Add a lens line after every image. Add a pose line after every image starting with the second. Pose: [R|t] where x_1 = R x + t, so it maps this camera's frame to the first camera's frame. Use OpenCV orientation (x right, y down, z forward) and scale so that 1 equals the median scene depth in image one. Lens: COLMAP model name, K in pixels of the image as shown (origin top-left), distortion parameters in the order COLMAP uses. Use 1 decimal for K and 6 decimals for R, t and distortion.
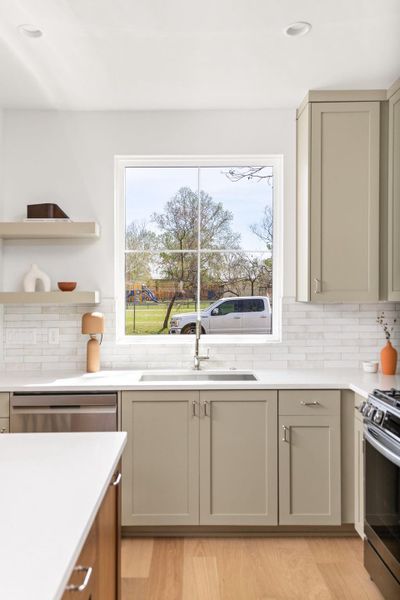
lens RADIAL K [[483.7, 0, 198.3], [0, 483.7, 302.0], [0, 0, 1]] dist [0.027552, 0.000787]
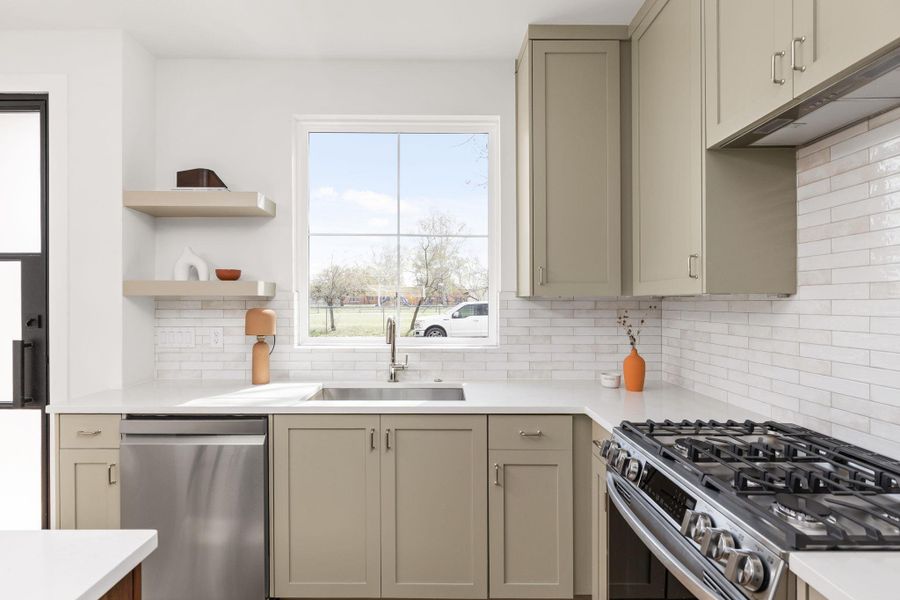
lens RADIAL K [[411.9, 0, 449.7], [0, 411.9, 287.9], [0, 0, 1]] dist [0.000777, 0.000153]
pose [[0.999970, 0.007728, -0.000107, 0.093115], [-0.007724, 0.998822, -0.047900, 0.018222], [-0.000264, 0.047899, 0.998852, 0.324408]]
